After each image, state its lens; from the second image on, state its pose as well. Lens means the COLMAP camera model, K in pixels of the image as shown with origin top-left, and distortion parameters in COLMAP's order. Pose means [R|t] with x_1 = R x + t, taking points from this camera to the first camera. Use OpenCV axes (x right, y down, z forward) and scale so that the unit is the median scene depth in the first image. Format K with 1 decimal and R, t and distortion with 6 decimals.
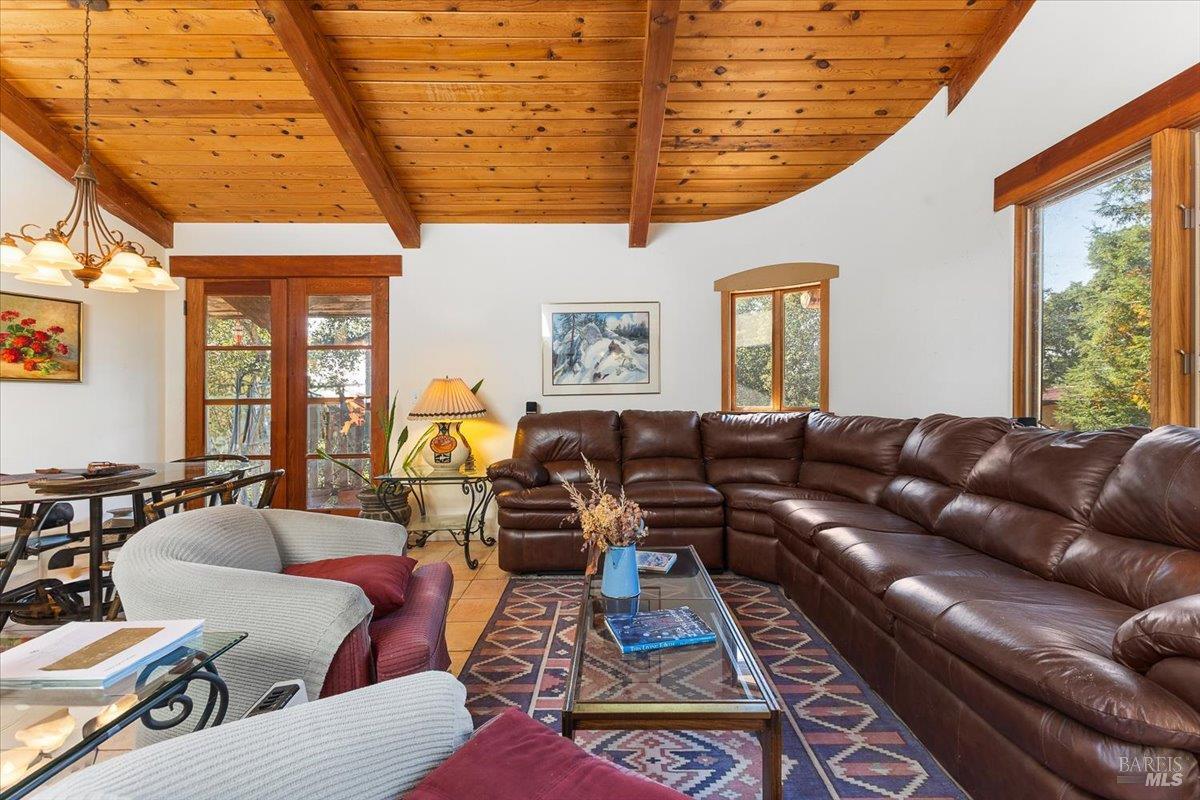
lens RADIAL K [[517.4, 0, 598.0], [0, 517.4, 400.4], [0, 0, 1]] dist [-0.001775, -0.000150]
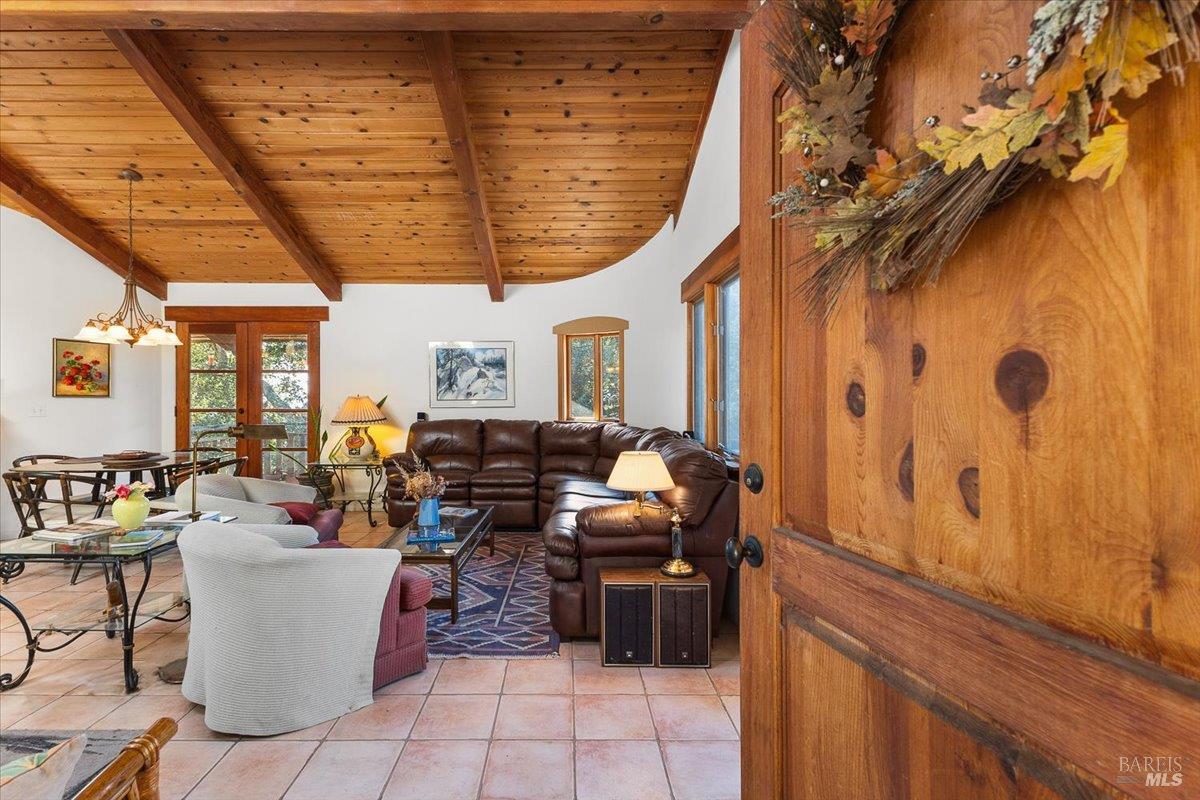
lens RADIAL K [[596.3, 0, 582.6], [0, 596.3, 405.0], [0, 0, 1]] dist [0.002569, 0.000241]
pose [[0.999716, 0.012090, -0.020526, 0.363007], [-0.011587, 0.999634, 0.024465, -0.065401], [0.020814, -0.024220, 0.999490, -0.638207]]
